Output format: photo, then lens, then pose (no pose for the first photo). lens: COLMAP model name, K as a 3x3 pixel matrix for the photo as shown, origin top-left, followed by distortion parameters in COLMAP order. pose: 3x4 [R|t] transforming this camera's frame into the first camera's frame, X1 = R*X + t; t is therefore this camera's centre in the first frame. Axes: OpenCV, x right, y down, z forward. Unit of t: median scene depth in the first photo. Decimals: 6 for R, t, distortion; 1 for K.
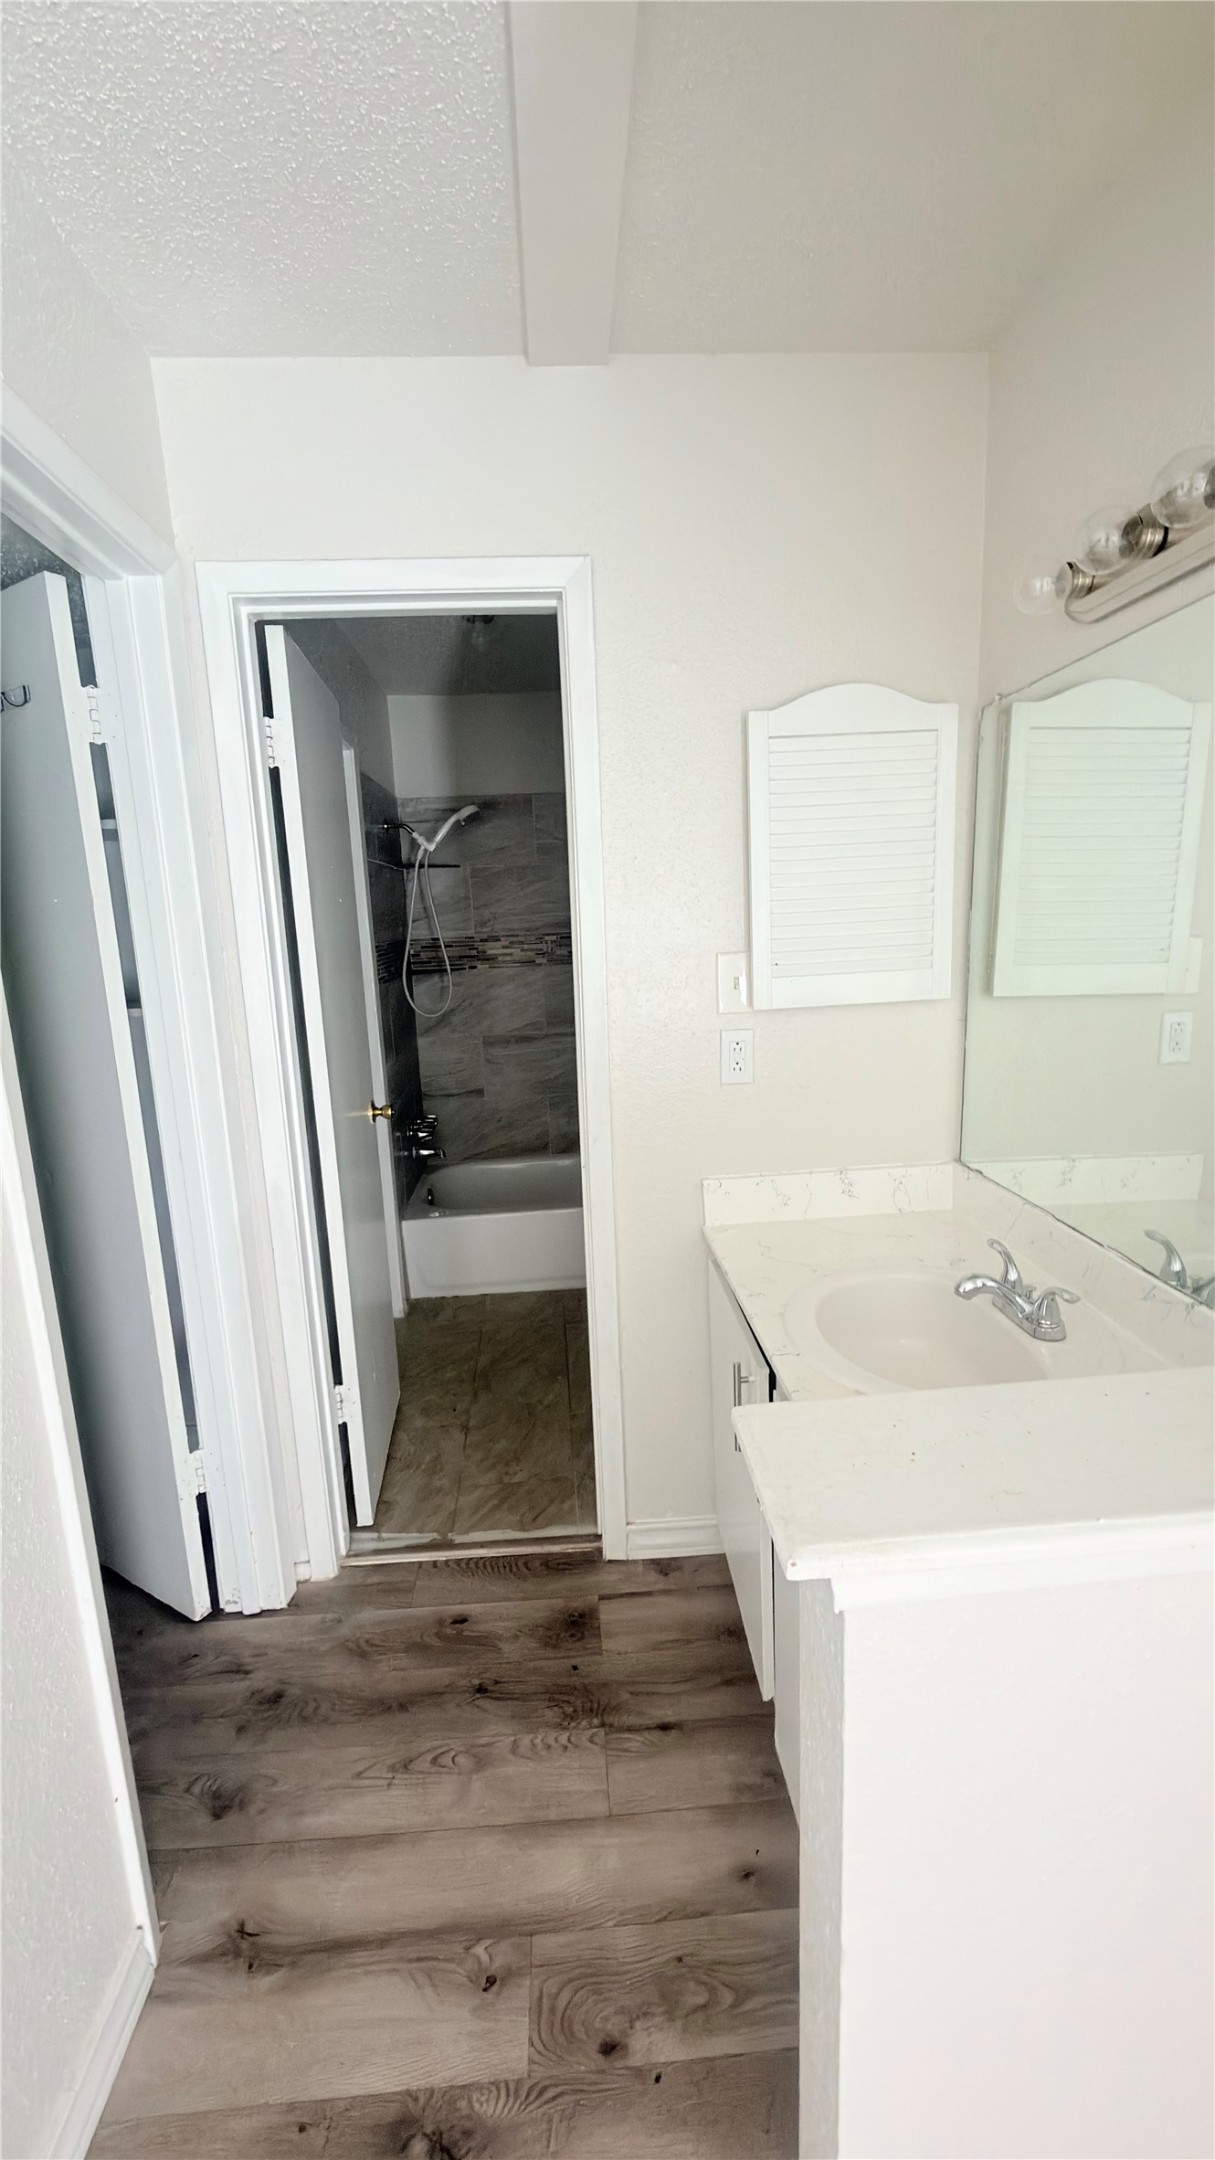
lens RADIAL K [[864.6, 0, 607.5], [0, 864.6, 1080.0], [0, 0, 1]] dist [0.000714, 0.000875]
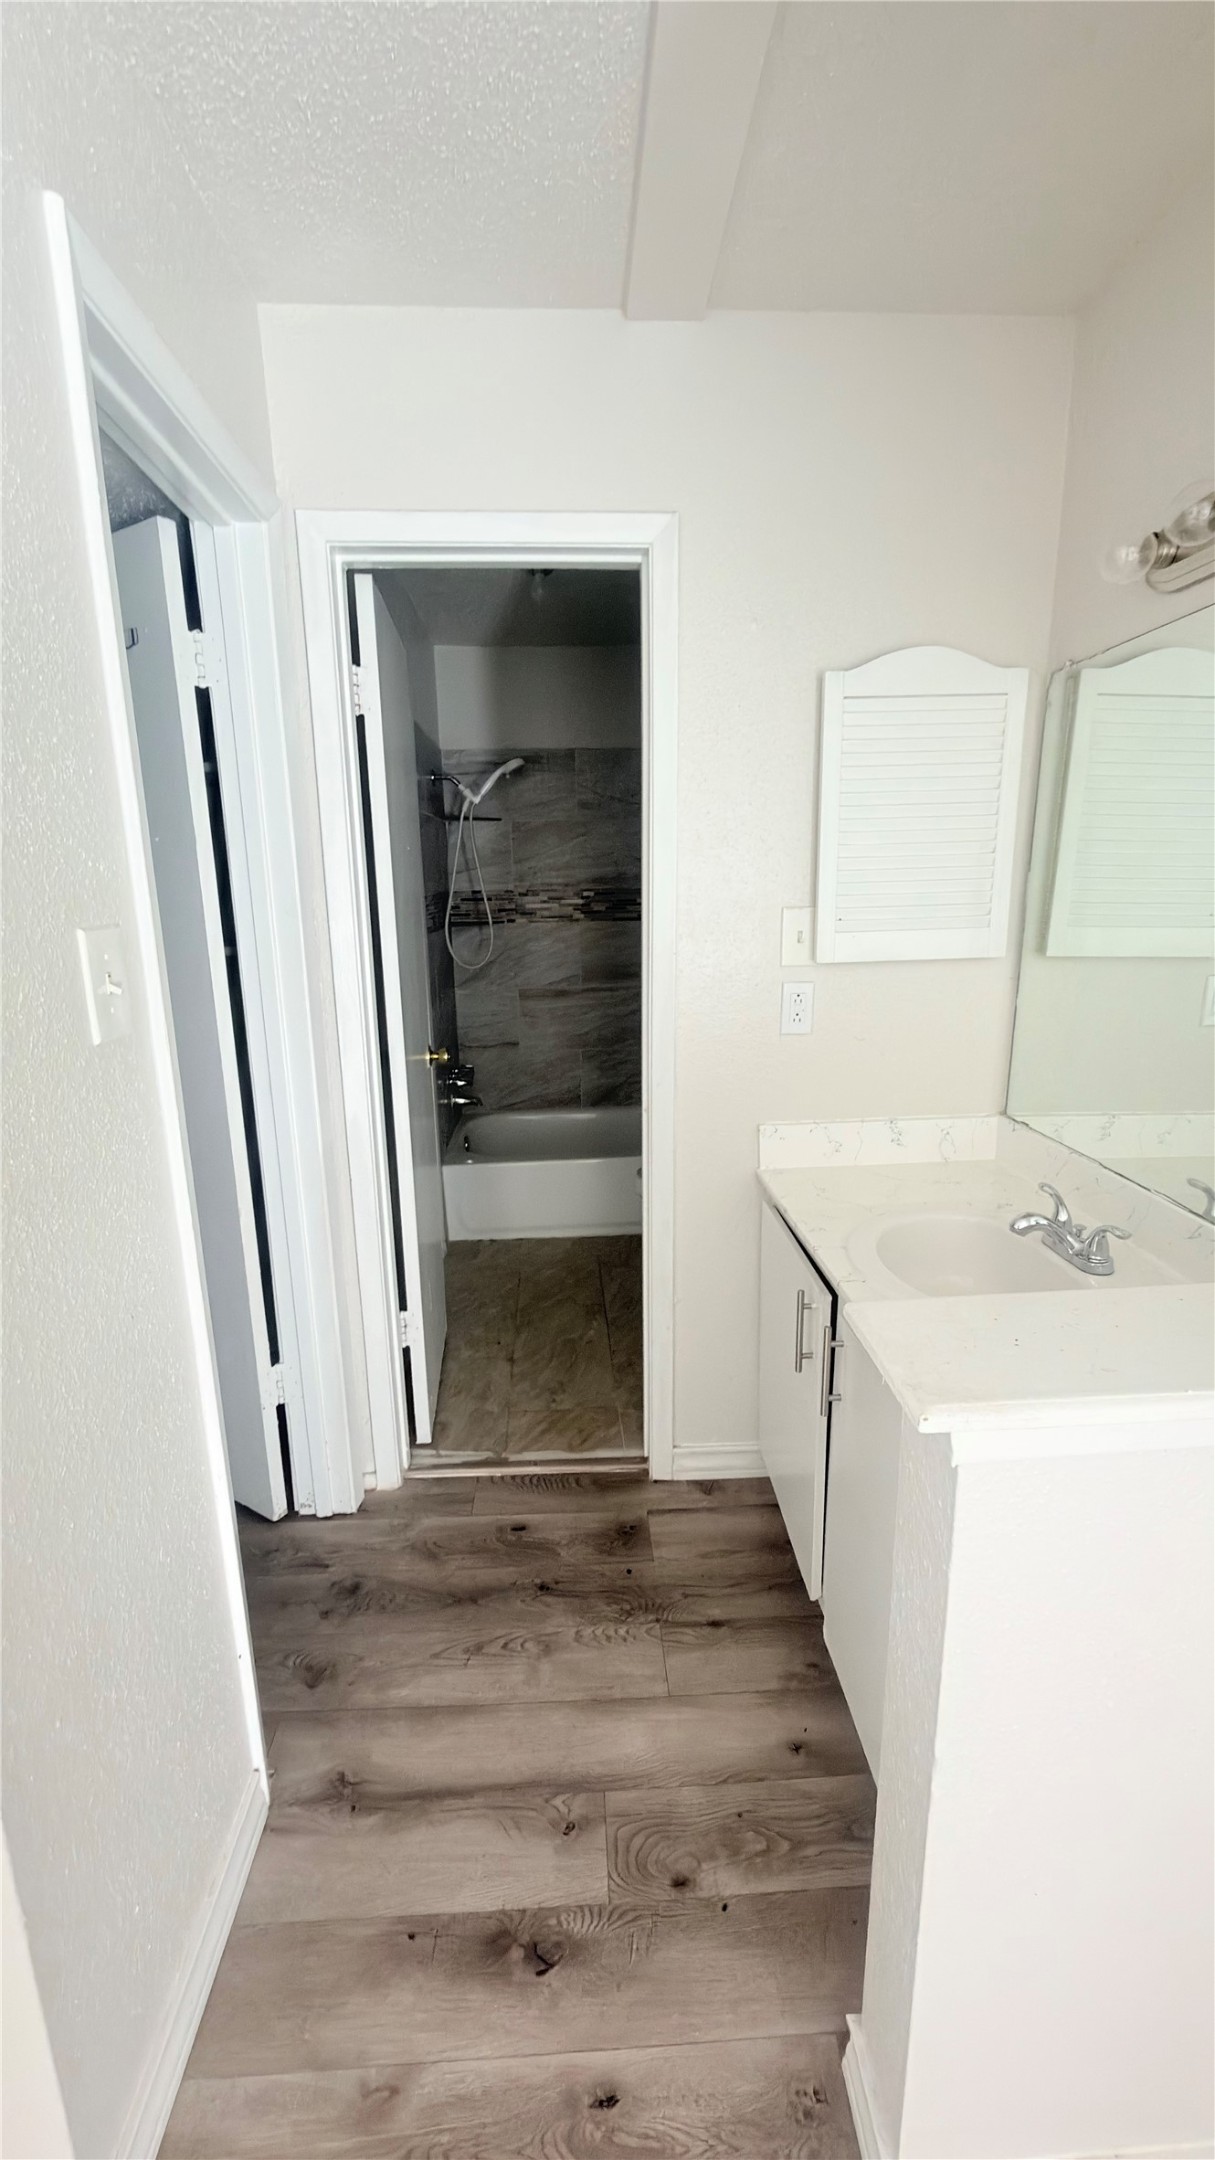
lens RADIAL K [[864.6, 0, 607.5], [0, 864.6, 1080.0], [0, 0, 1]] dist [0.000714, 0.000875]
pose [[0.999625, 0.027044, -0.004232, -0.074195], [-0.026840, 0.998740, 0.042410, 0.022335], [0.005374, -0.042280, 0.999091, -0.048971]]
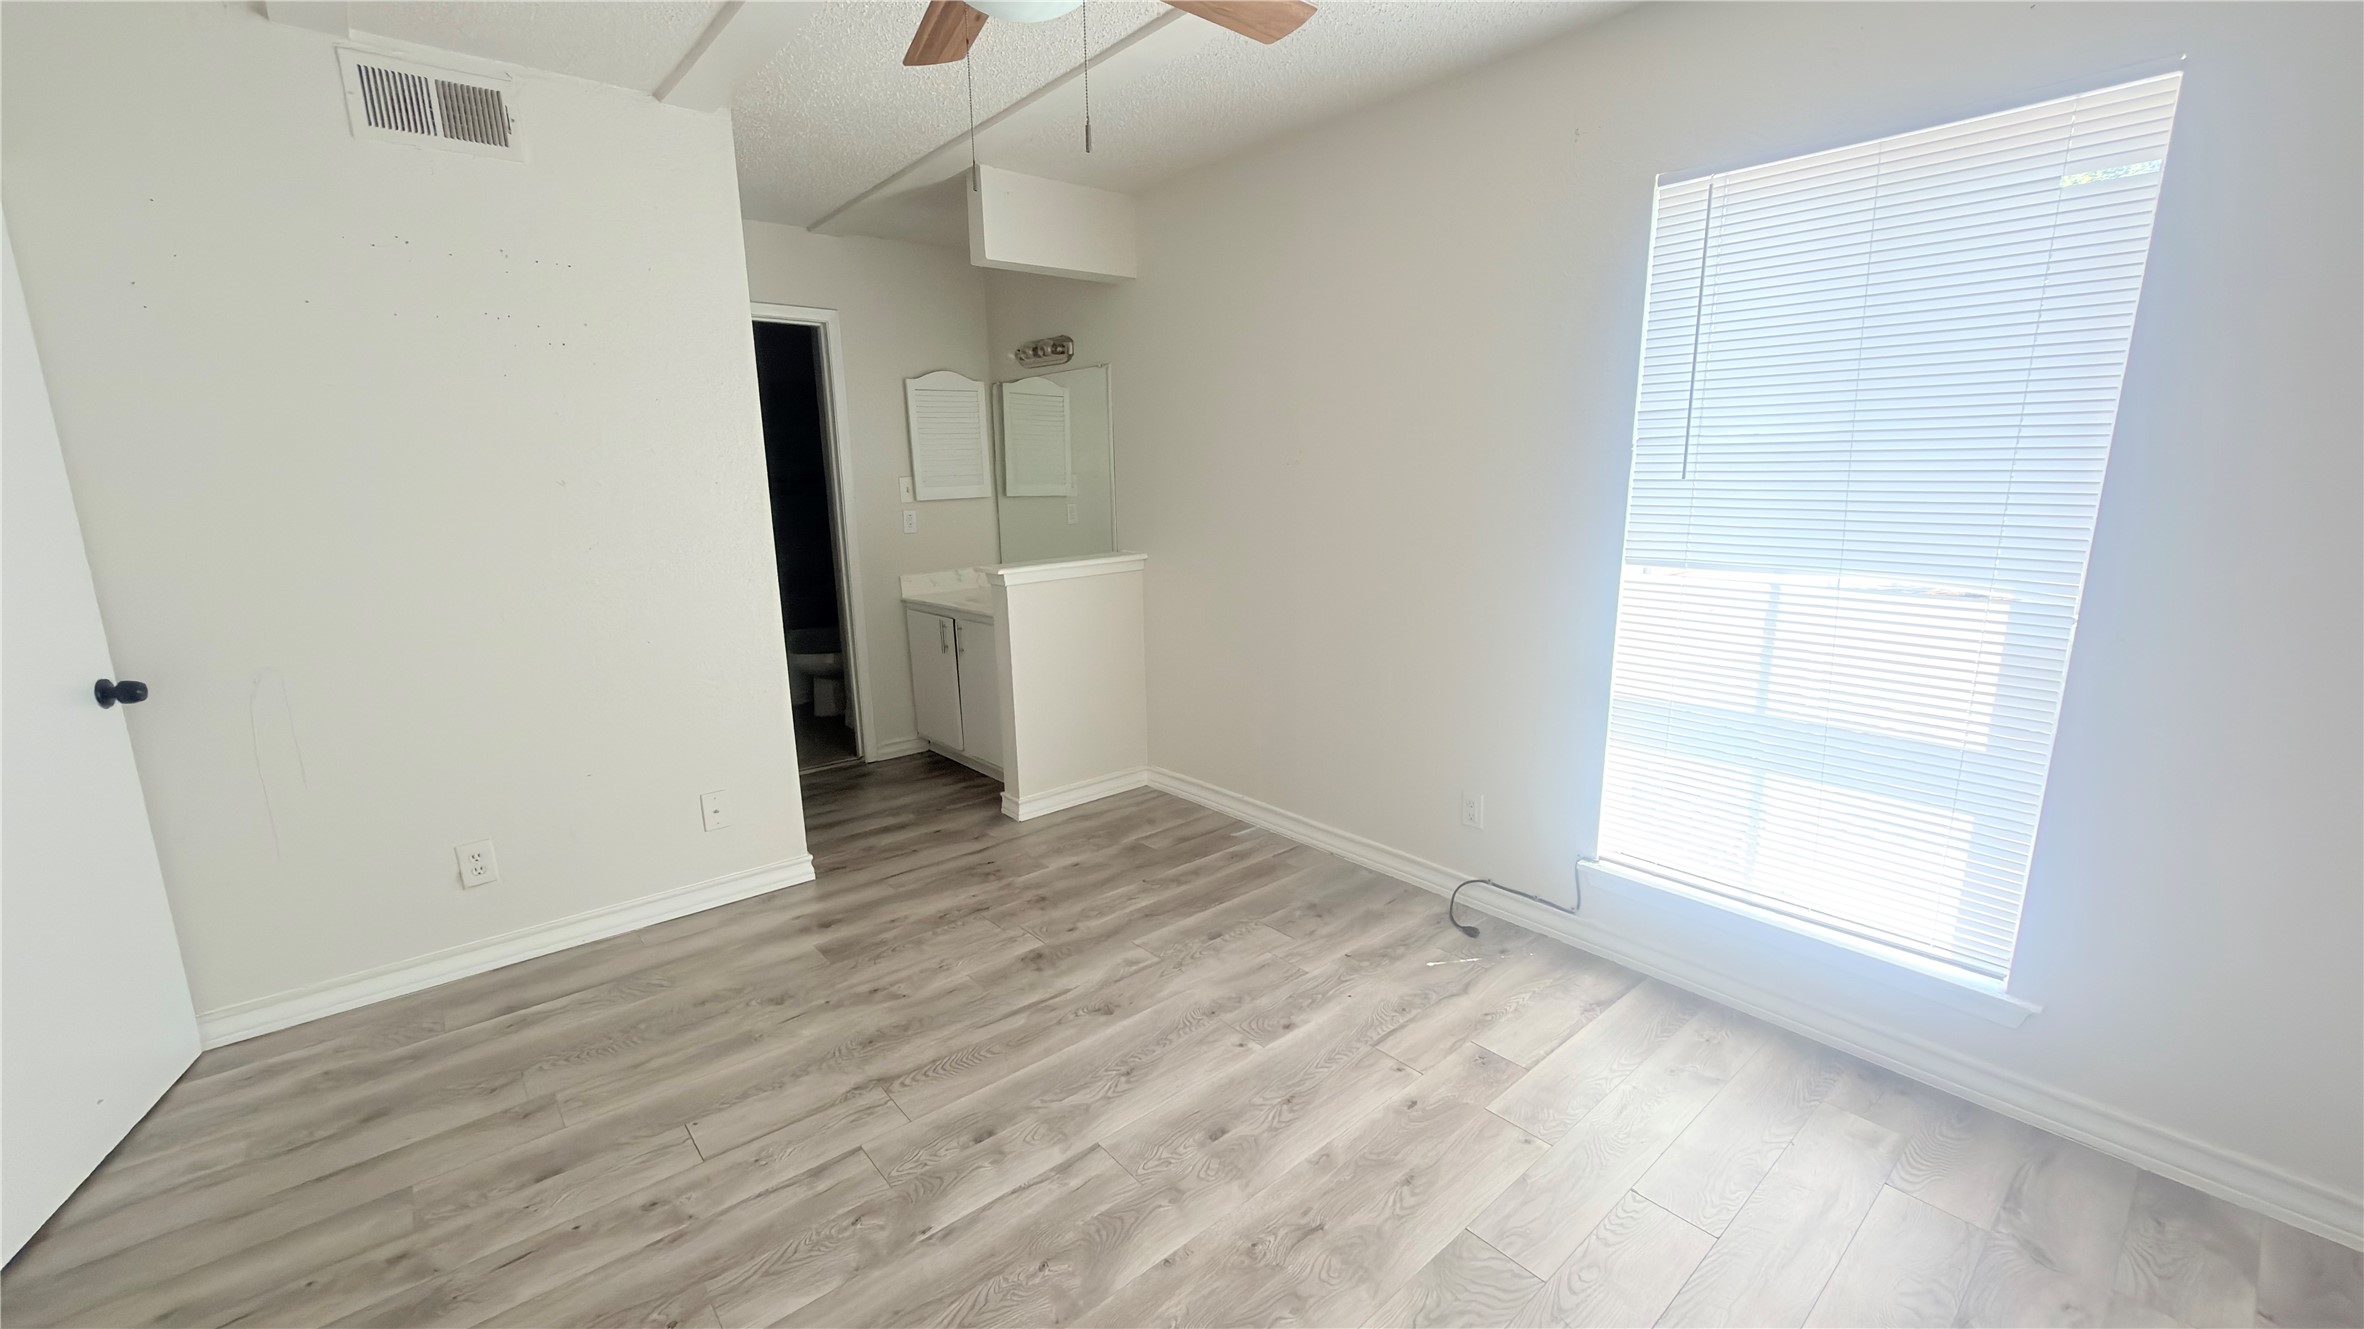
lens RADIAL K [[946.3, 0, 1182.0], [0, 946.3, 664.5], [0, 0, 1]] dist [0.000714, 0.000875]
pose [[0.800413, -0.099290, 0.591169, -0.841654], [0.098787, 0.994552, 0.033289, 0.356168], [-0.591253, 0.031755, 0.805860, -1.541521]]
